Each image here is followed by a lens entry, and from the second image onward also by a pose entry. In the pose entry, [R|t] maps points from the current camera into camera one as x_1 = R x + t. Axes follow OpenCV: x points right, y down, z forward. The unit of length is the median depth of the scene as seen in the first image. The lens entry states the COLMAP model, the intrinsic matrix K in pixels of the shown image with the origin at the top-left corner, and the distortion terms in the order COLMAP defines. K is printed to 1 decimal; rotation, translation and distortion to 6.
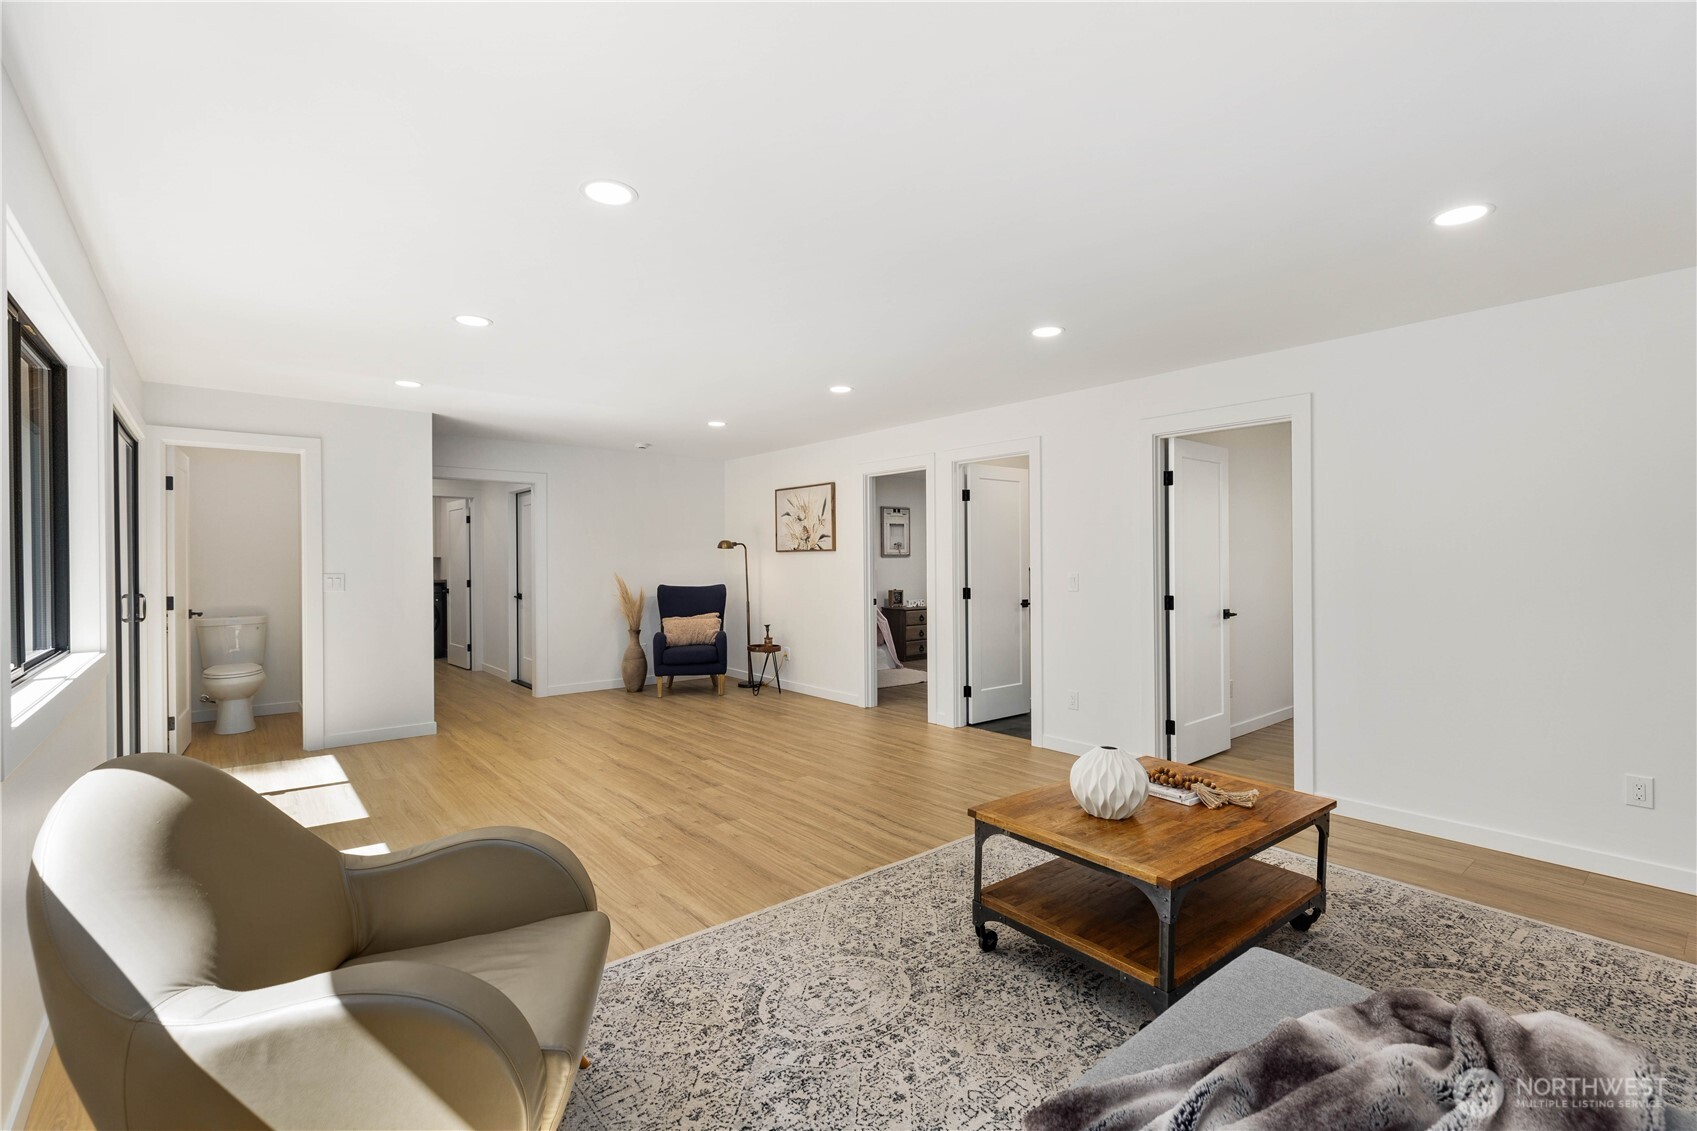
lens RADIAL K [[747.1, 0, 852.5], [0, 747.1, 568.5], [0, 0, 1]] dist [0.001587, -0.000243]
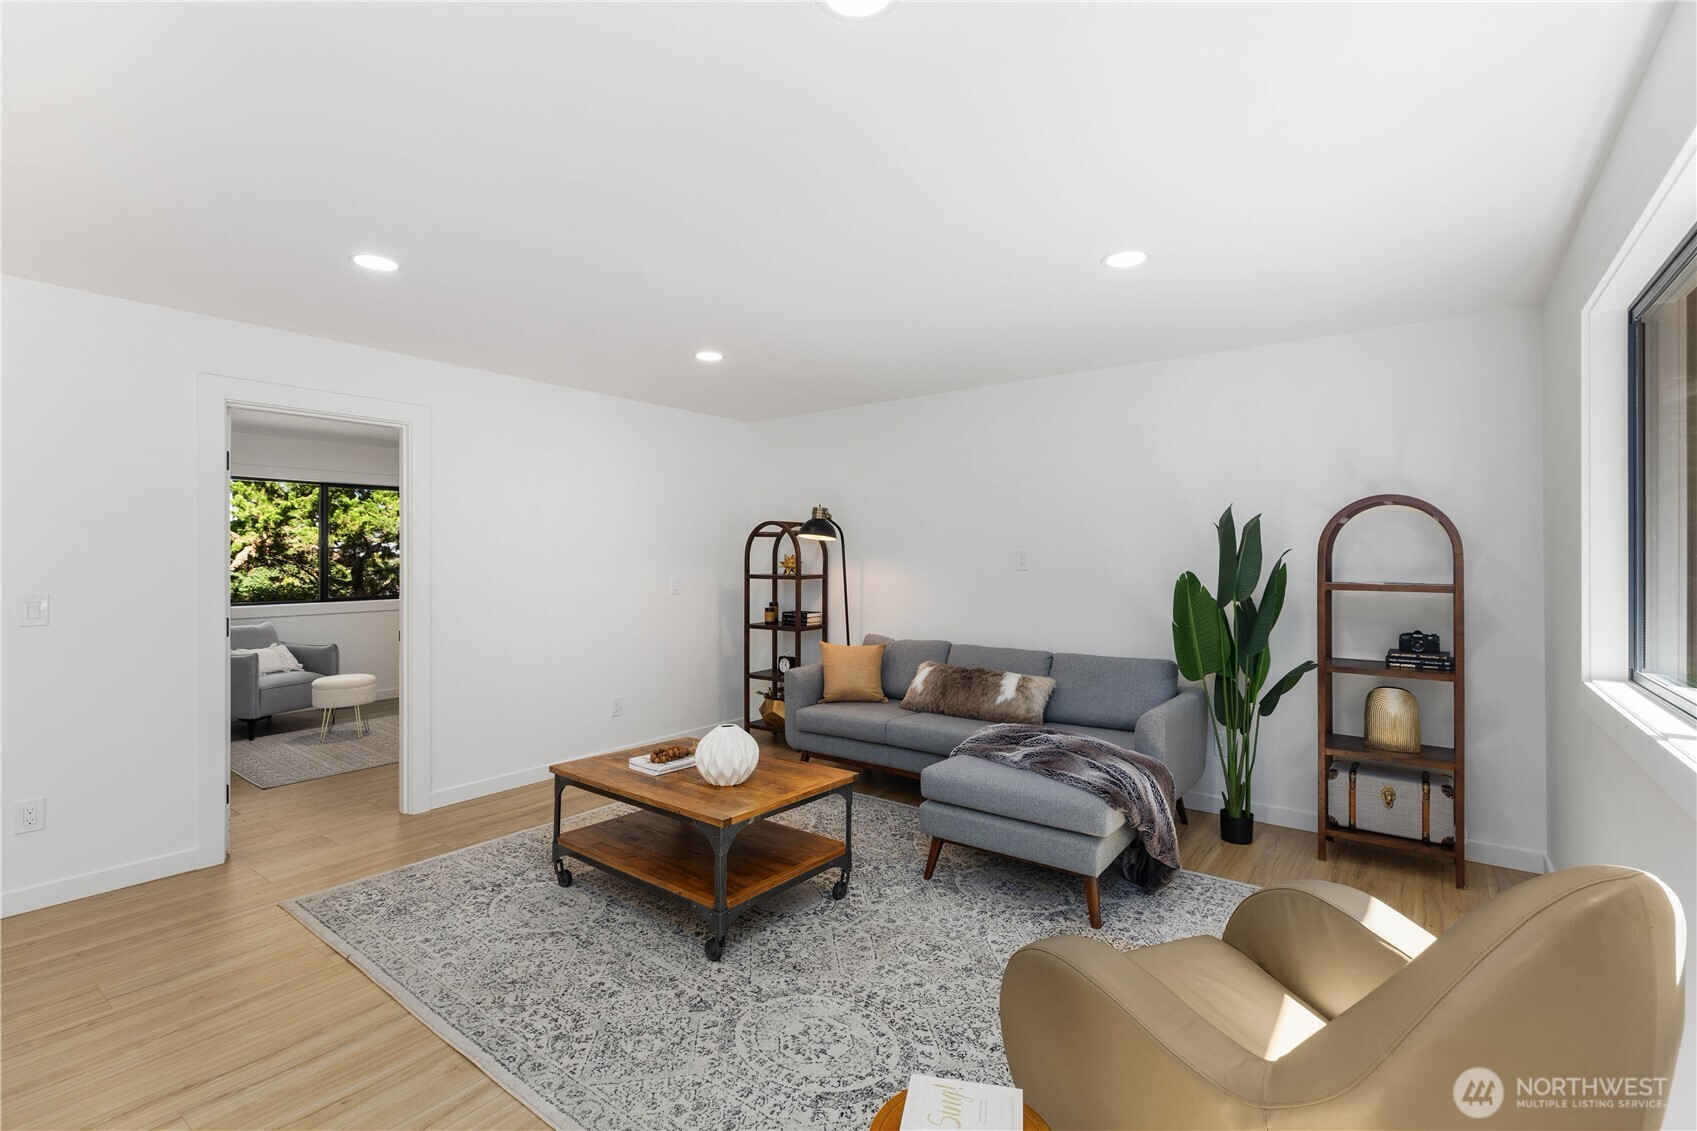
lens RADIAL K [[763.8, 0, 848.5], [0, 763.8, 565.5], [0, 0, 1]] dist [0.002593, -0.000195]
pose [[-0.219297, -0.001254, 0.975657, -0.954171], [0.016651, 0.999849, 0.005028, -0.021747], [-0.975516, 0.017348, -0.219243, 1.156536]]
